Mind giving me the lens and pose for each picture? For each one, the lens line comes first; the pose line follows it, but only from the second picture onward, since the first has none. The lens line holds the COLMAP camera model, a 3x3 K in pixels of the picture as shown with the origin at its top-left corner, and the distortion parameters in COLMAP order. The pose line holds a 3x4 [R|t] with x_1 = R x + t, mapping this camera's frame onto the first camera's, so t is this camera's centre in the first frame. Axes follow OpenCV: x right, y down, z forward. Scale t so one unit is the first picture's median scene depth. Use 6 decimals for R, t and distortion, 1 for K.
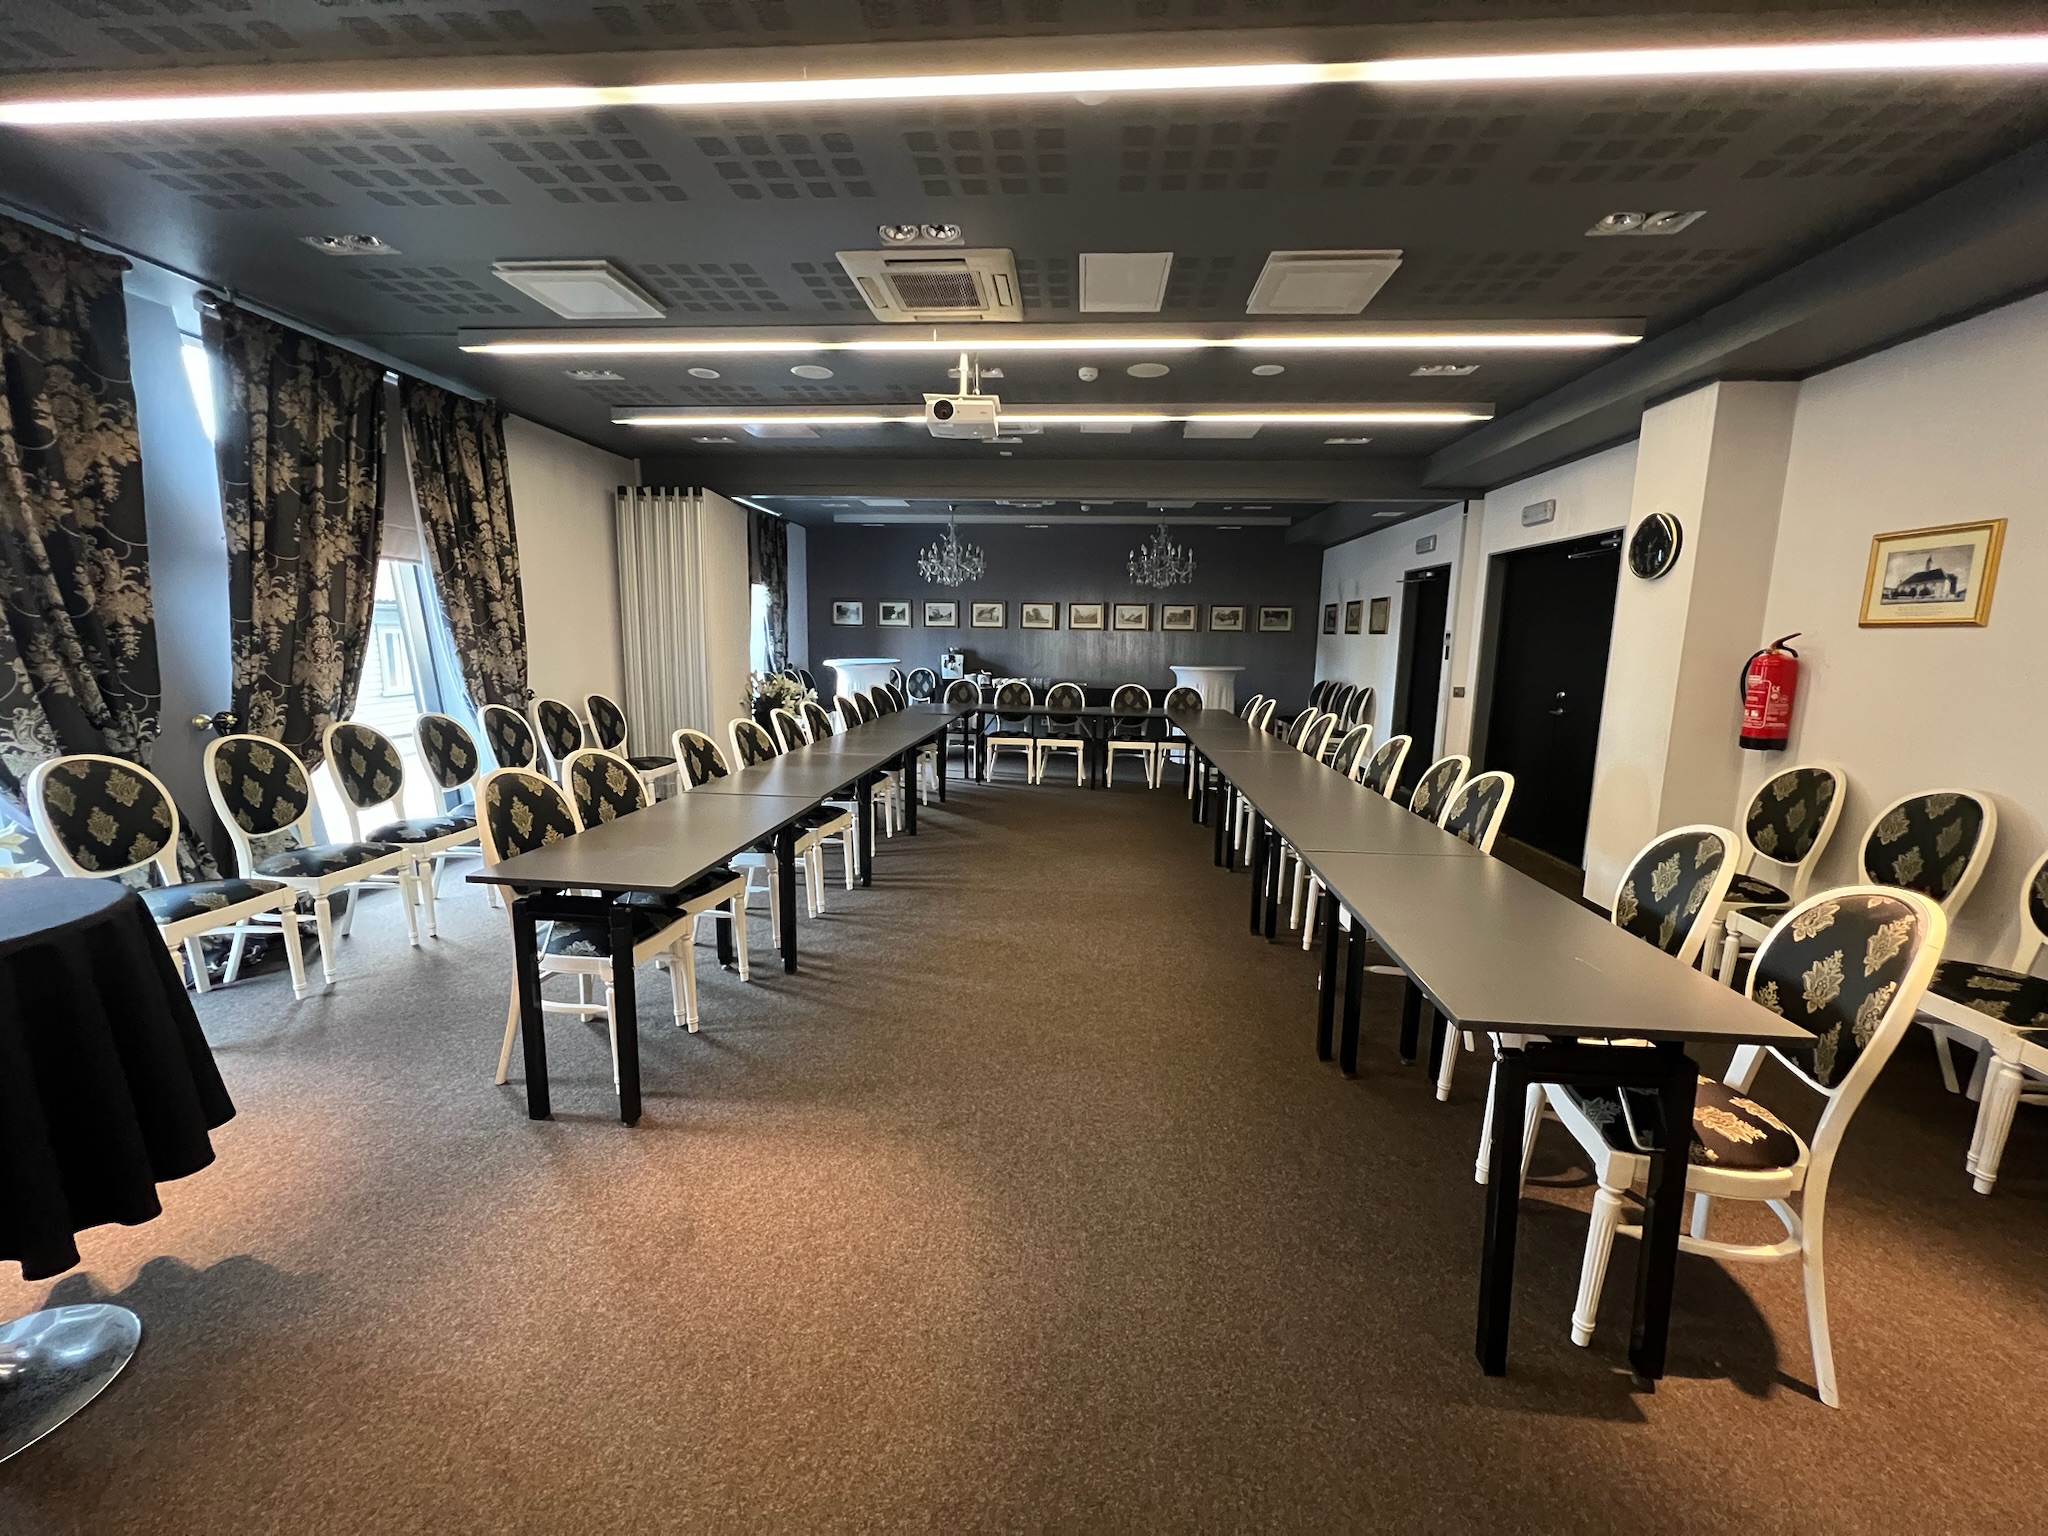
lens RADIAL K [[811.4, 0, 1024.0], [0, 811.4, 768.0], [0, 0, 1]] dist [-0.002966, -0.001009]
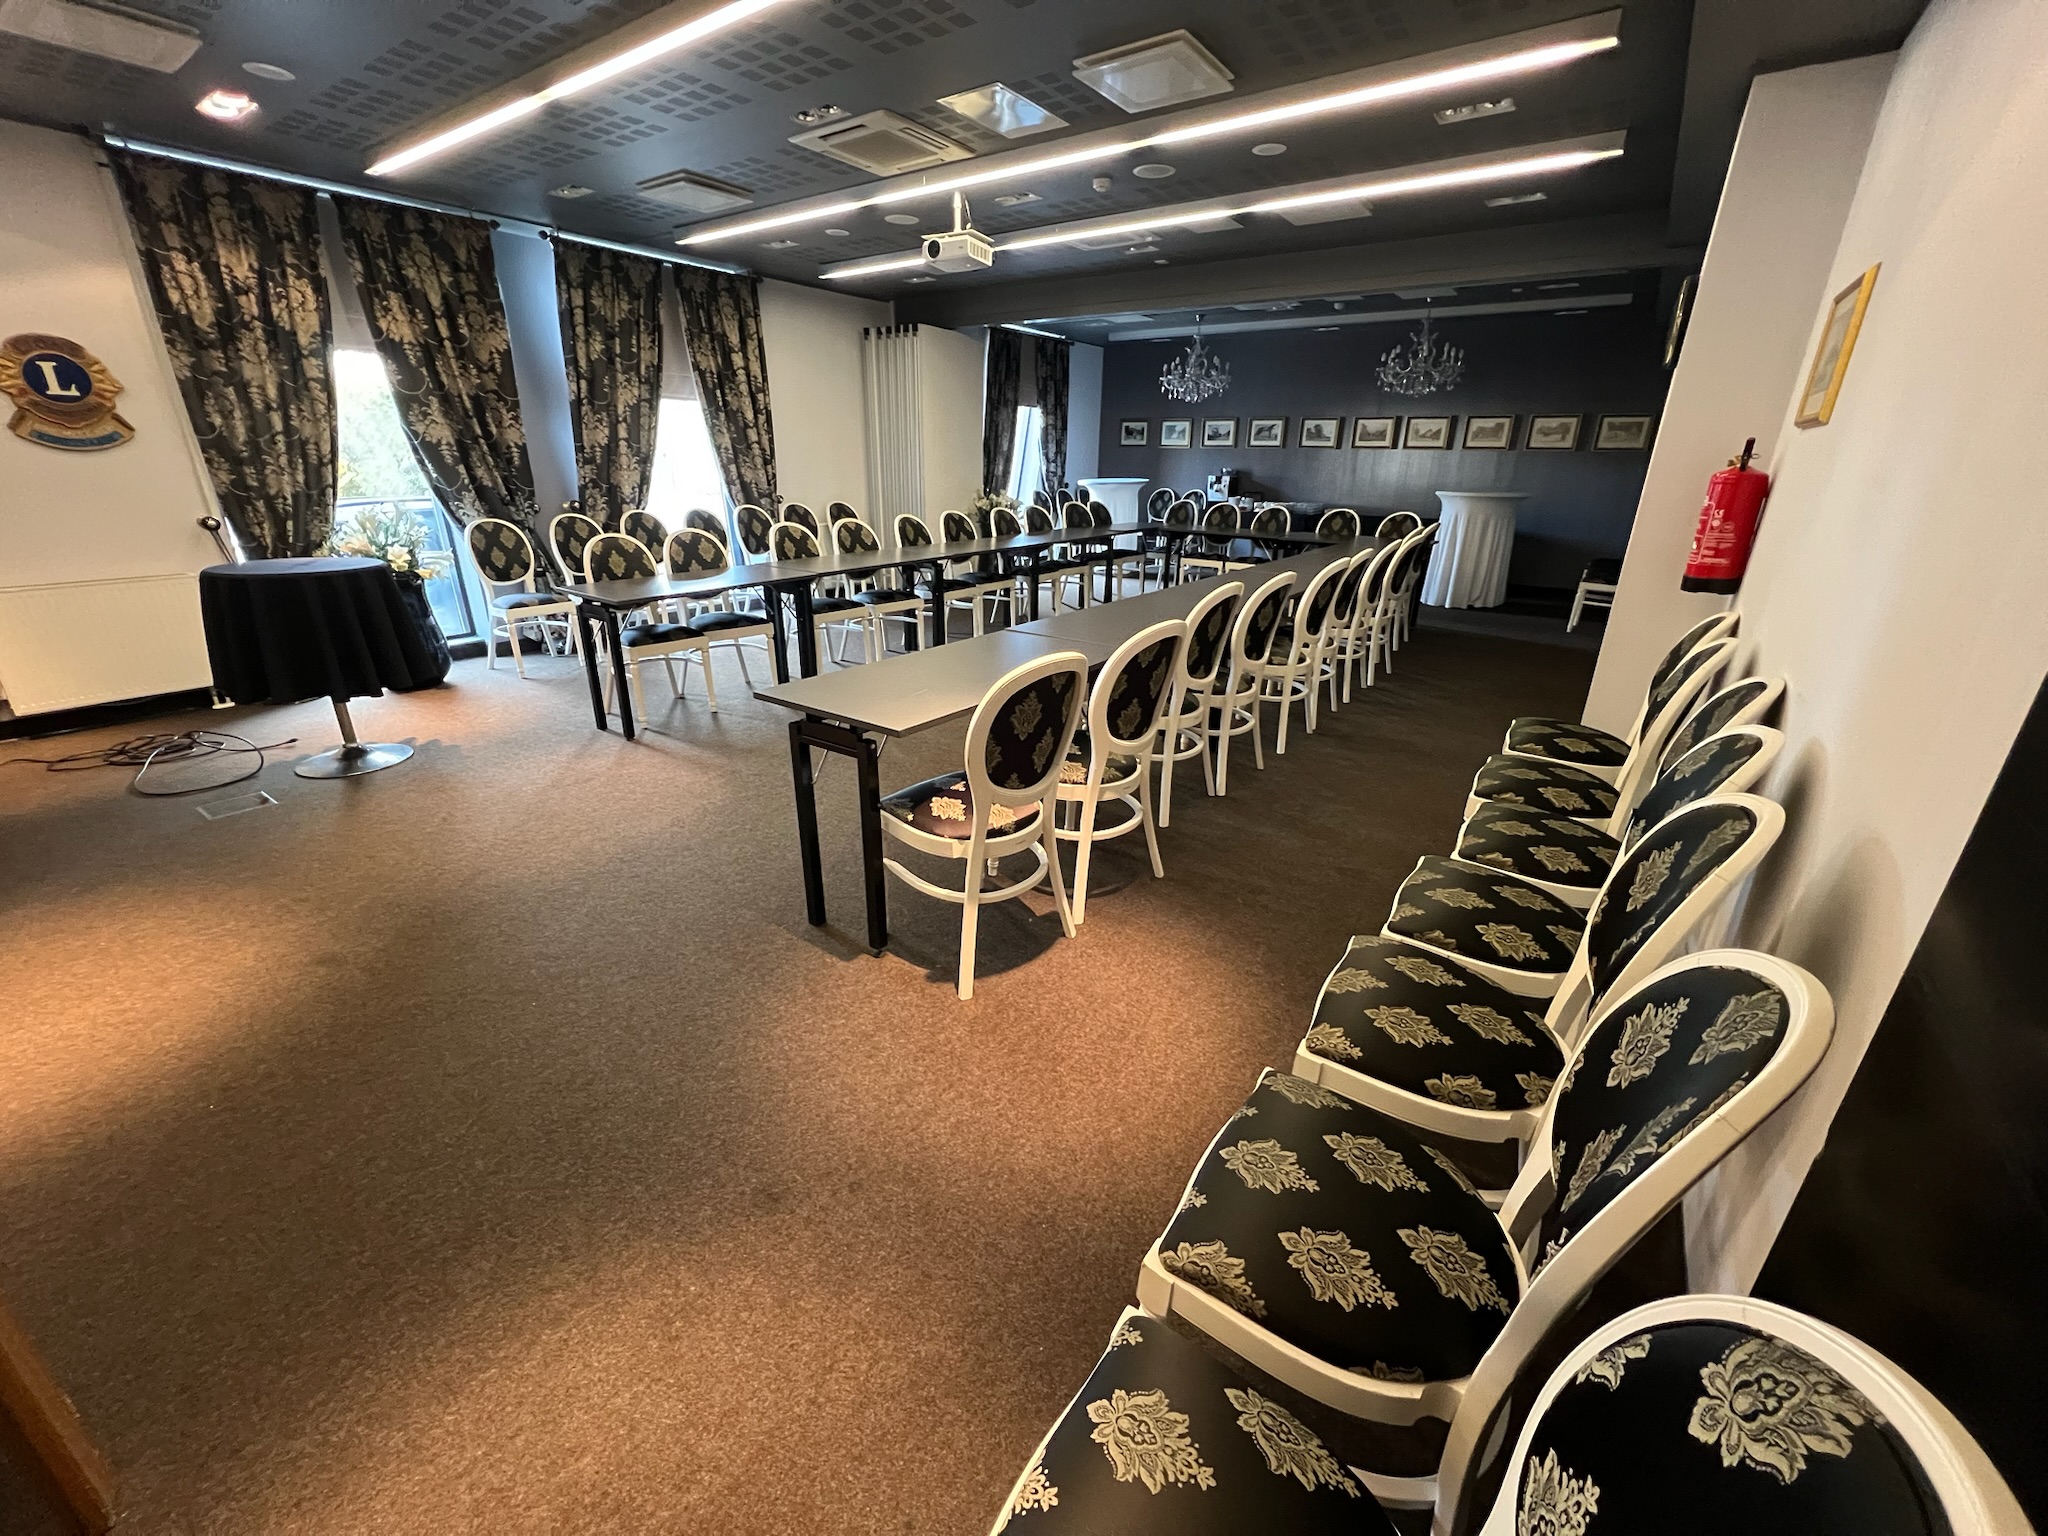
lens RADIAL K [[811.4, 0, 1024.0], [0, 811.4, 768.0], [0, 0, 1]] dist [-0.002966, -0.001009]
pose [[0.855544, 0.182431, -0.484523, 0.667883], [-0.081872, 0.971759, 0.221318, 0.020758], [0.511215, -0.149678, 0.846319, -0.044837]]
